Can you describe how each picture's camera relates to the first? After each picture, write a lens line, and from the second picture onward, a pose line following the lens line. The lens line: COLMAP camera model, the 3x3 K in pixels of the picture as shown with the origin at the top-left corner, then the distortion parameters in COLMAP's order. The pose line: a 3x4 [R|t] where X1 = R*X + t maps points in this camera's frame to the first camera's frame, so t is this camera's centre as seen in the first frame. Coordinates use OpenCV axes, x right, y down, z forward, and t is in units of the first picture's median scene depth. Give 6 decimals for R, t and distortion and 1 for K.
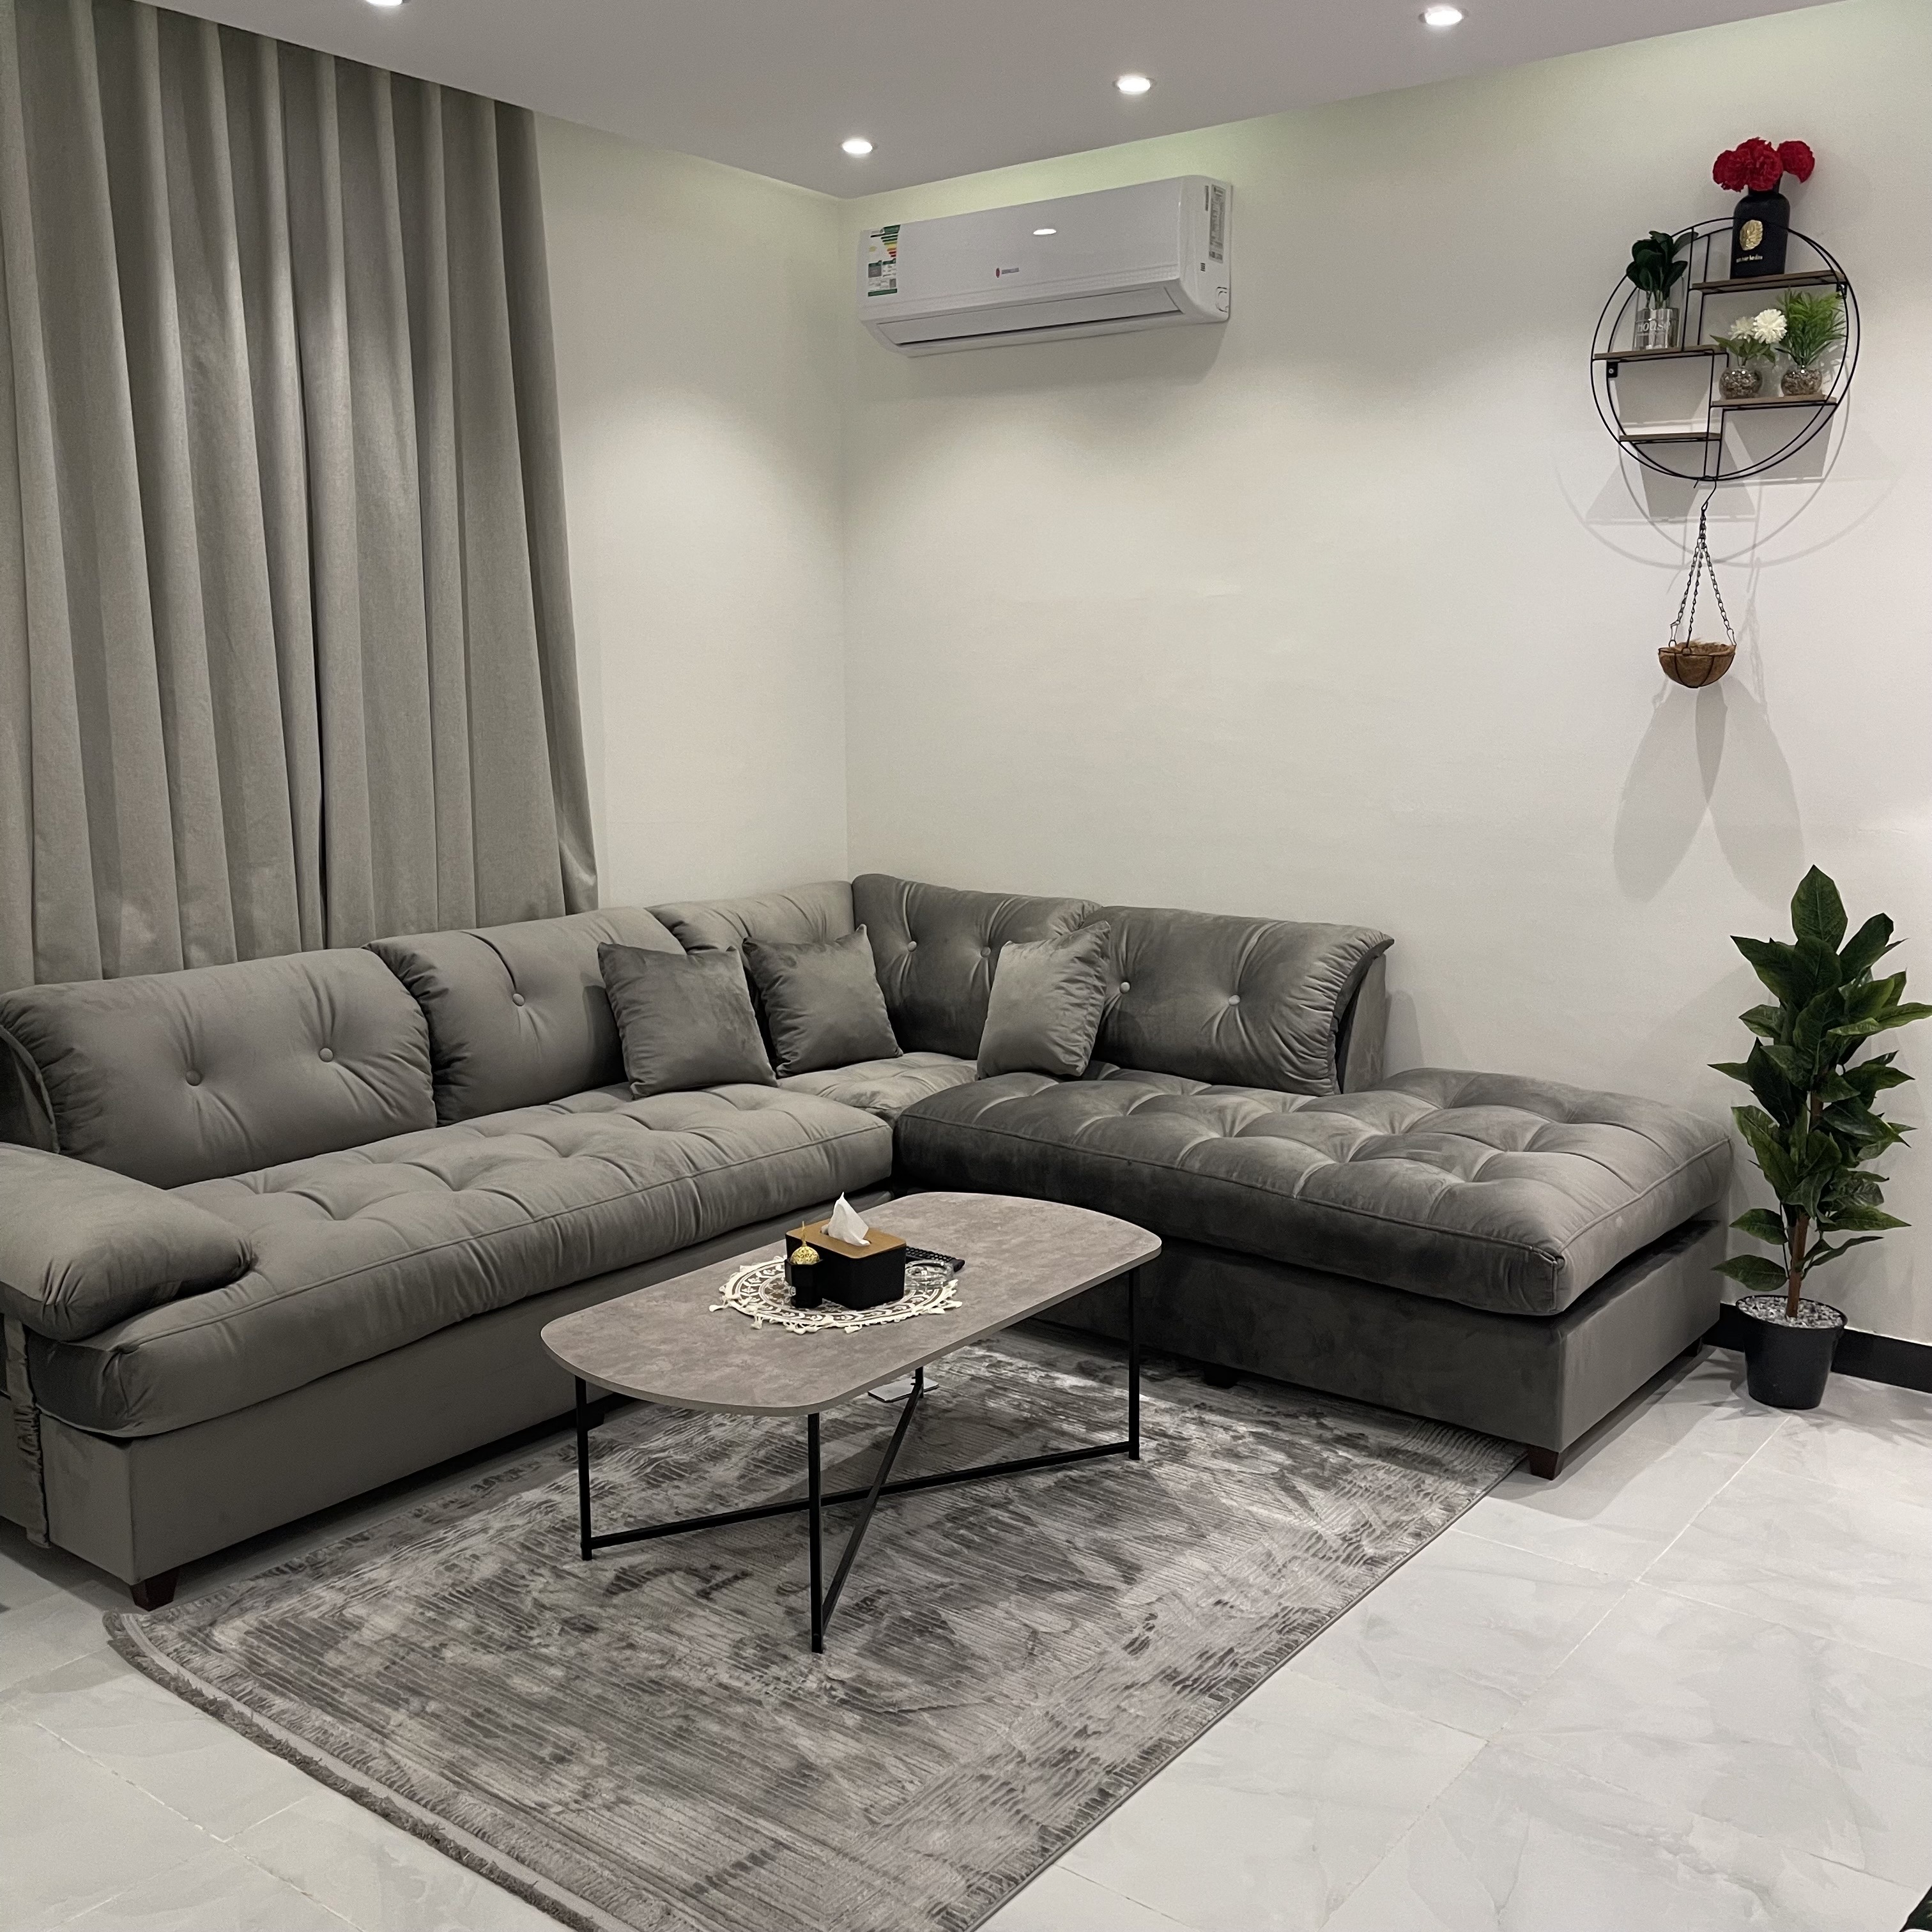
lens RADIAL K [[1946.7, 0, 973.1], [0, 1946.7, 964.2], [0, 0, 1]] dist [0.030908, 0.000000]
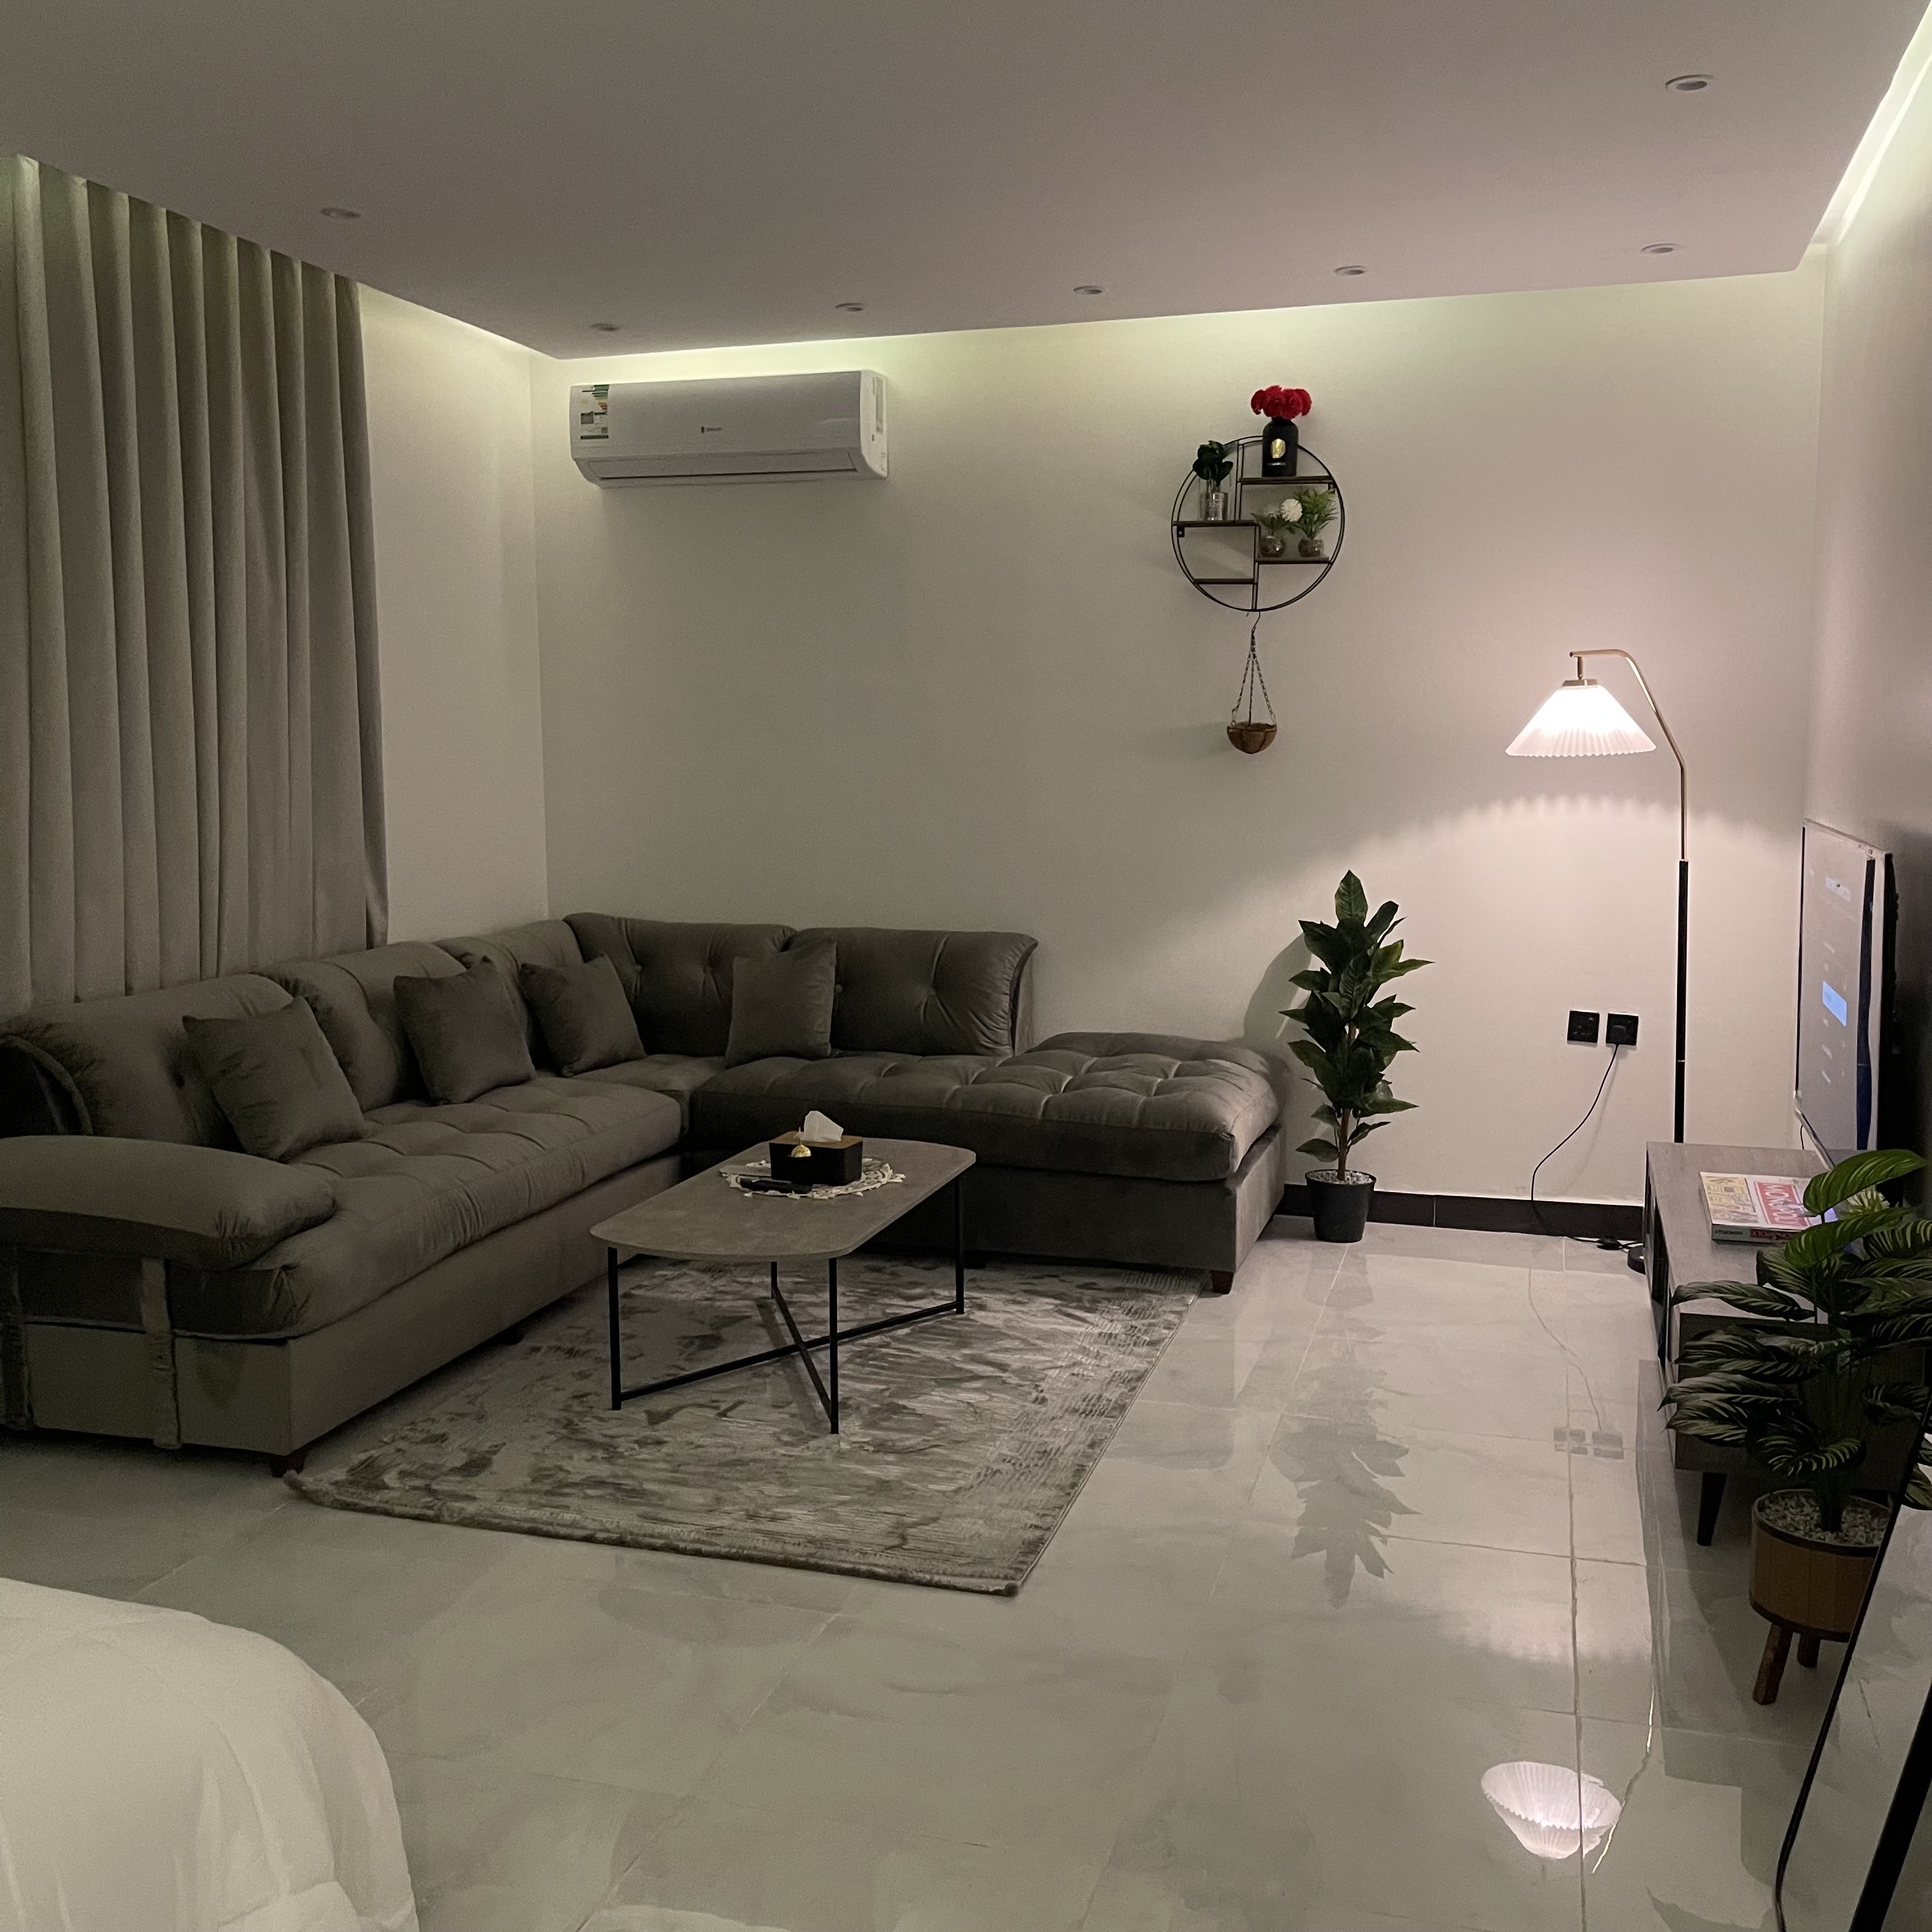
lens RADIAL K [[1946.7, 0, 960.4], [0, 1946.7, 981.4], [0, 0, 1]] dist [0.030908, 0.000000]
pose [[0.934689, -0.045239, 0.352577, -0.365353], [0.057094, 0.998097, -0.023294, 0.050593], [-0.350852, 0.041903, 0.935493, -0.277994]]
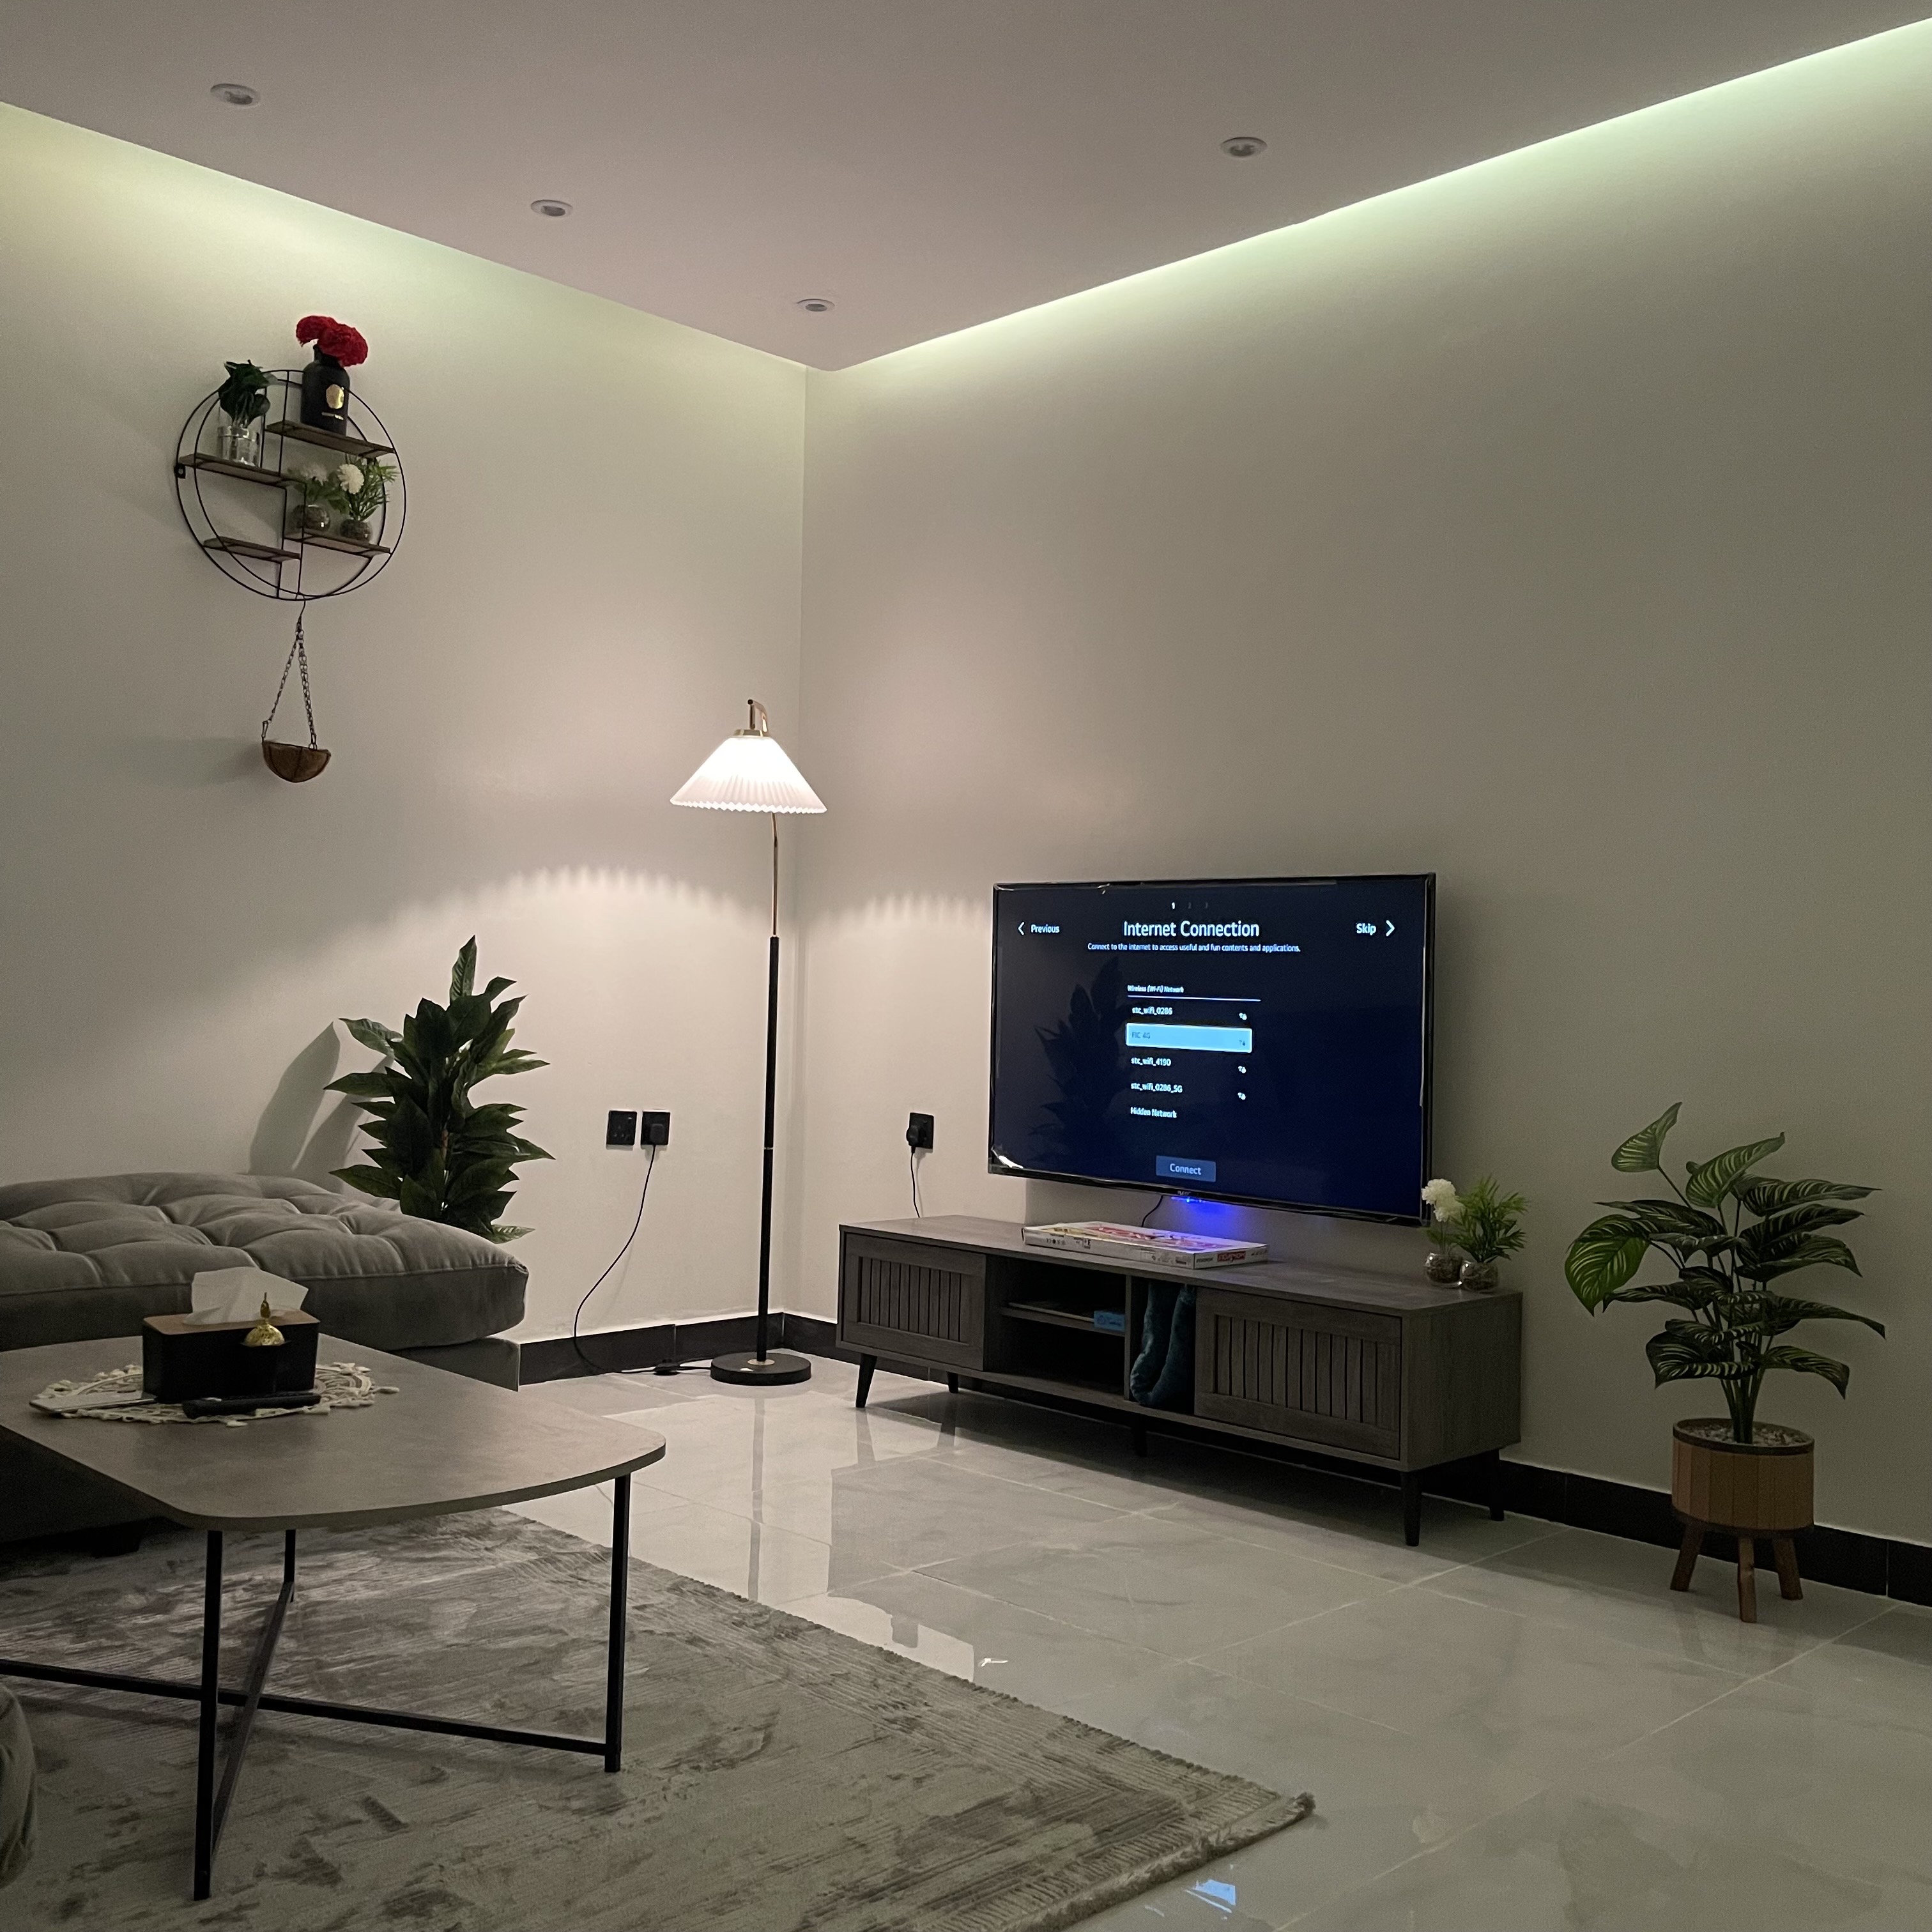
lens RADIAL K [[1946.7, 0, 971.8], [0, 1946.7, 955.7], [0, 0, 1]] dist [0.030908, 0.000000]
pose [[0.127075, 0.029971, 0.991440, -0.681322], [0.129183, 0.990530, -0.046501, 0.054024], [-0.983445, 0.133987, 0.122000, 0.539036]]
